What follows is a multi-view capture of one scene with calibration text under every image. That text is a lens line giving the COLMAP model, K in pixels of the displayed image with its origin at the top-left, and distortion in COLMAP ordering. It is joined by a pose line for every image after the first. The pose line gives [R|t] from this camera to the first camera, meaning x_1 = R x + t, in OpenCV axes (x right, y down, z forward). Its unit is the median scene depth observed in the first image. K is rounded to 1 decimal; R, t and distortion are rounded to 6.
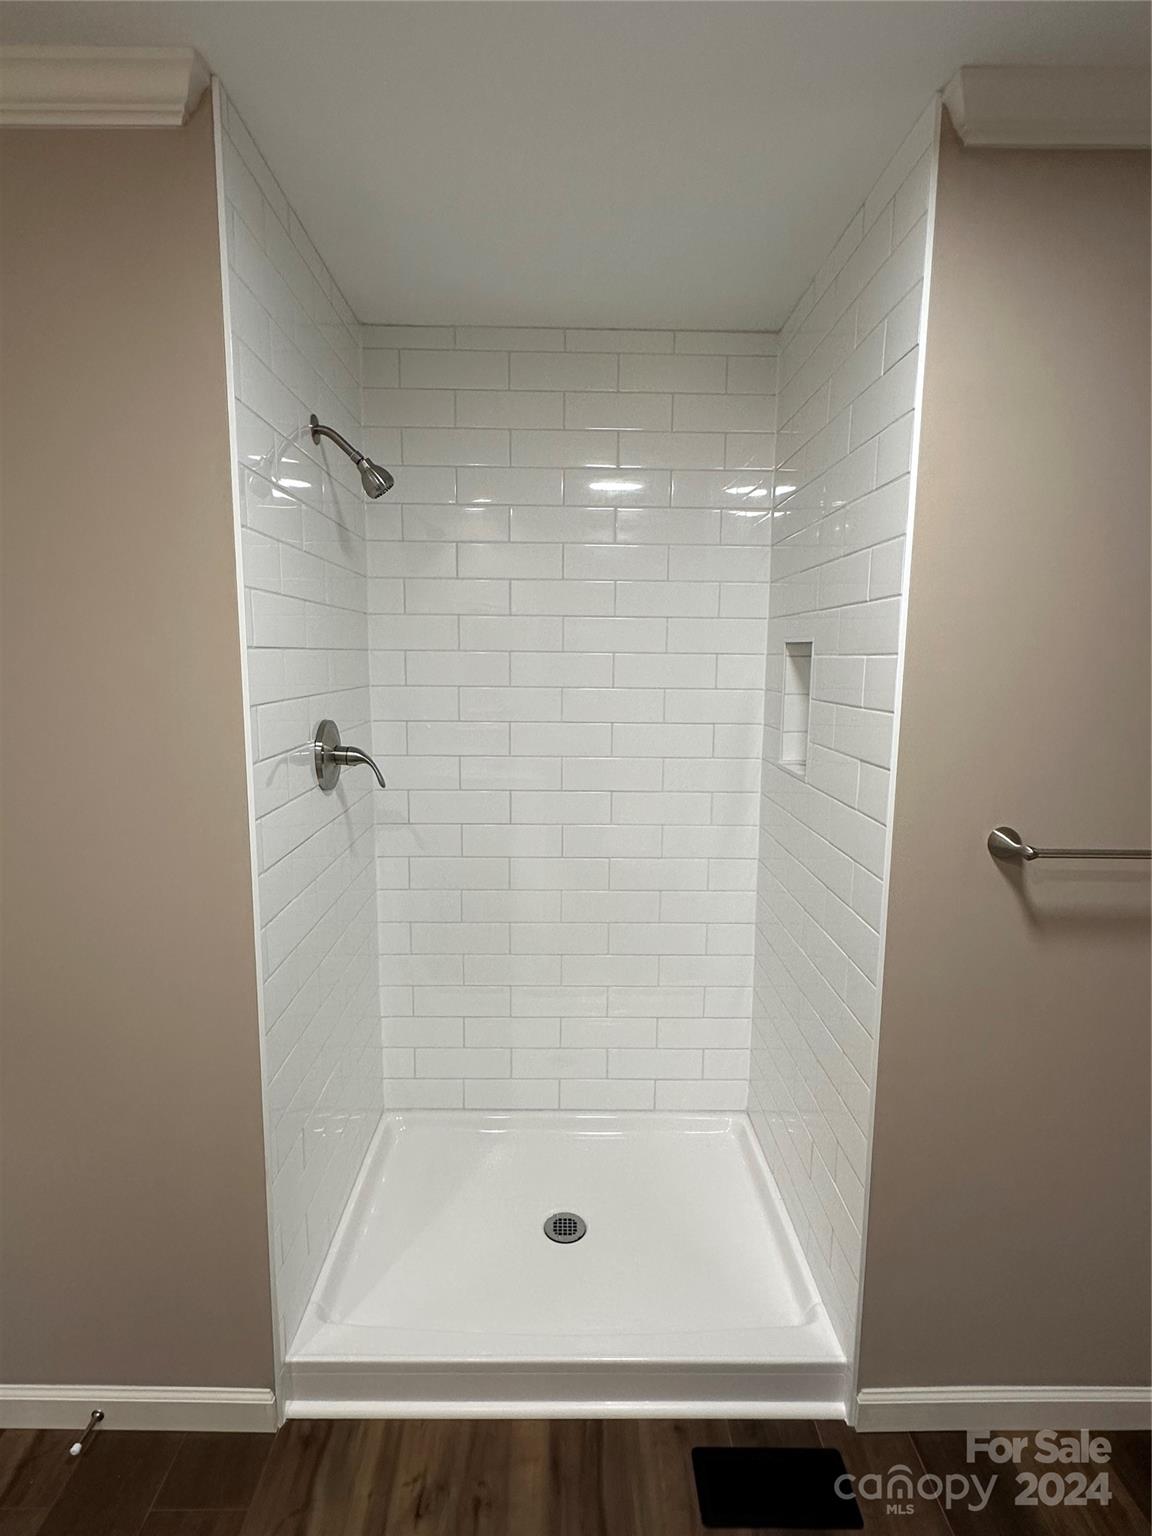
lens RADIAL K [[745.3, 0, 577.9], [0, 745.3, 772.3], [0, 0, 1]] dist [0.001709, 0.000461]
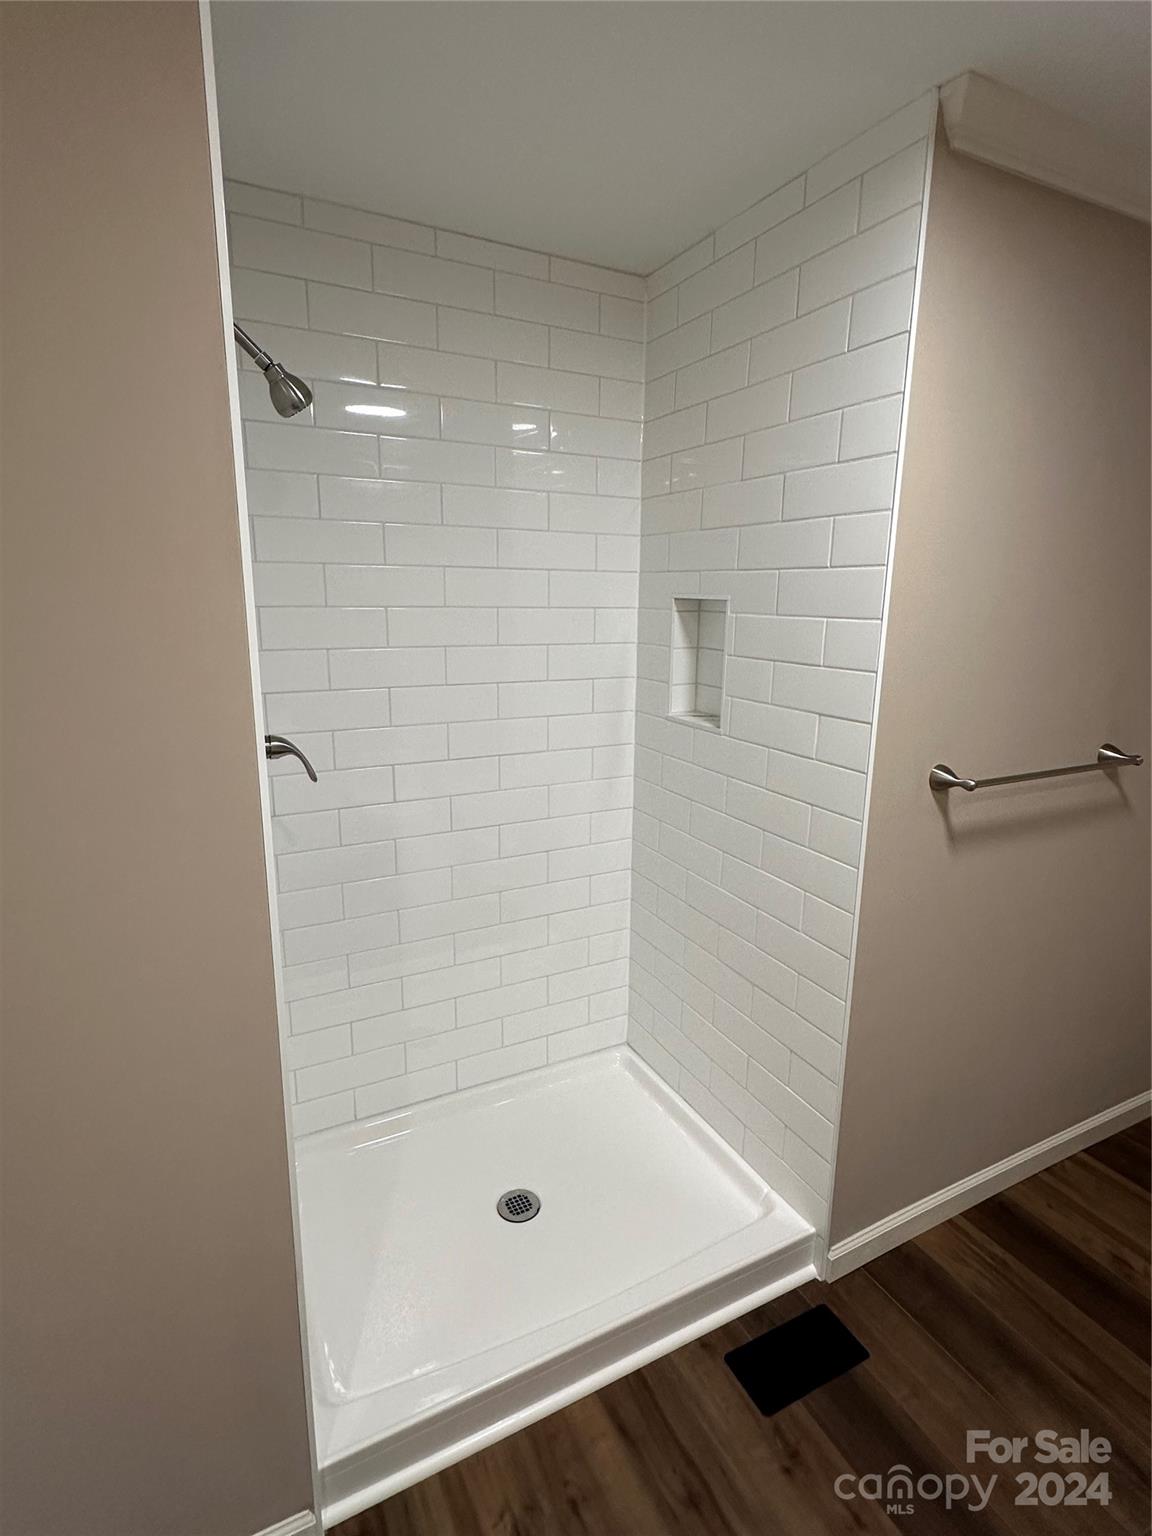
lens RADIAL K [[745.3, 0, 579.2], [0, 745.3, 770.0], [0, 0, 1]] dist [0.001709, 0.000461]
pose [[0.899797, -0.099181, 0.424887, -0.369825], [0.063990, 0.993289, 0.096349, -0.056497], [-0.431591, -0.059506, 0.900104, 0.144132]]
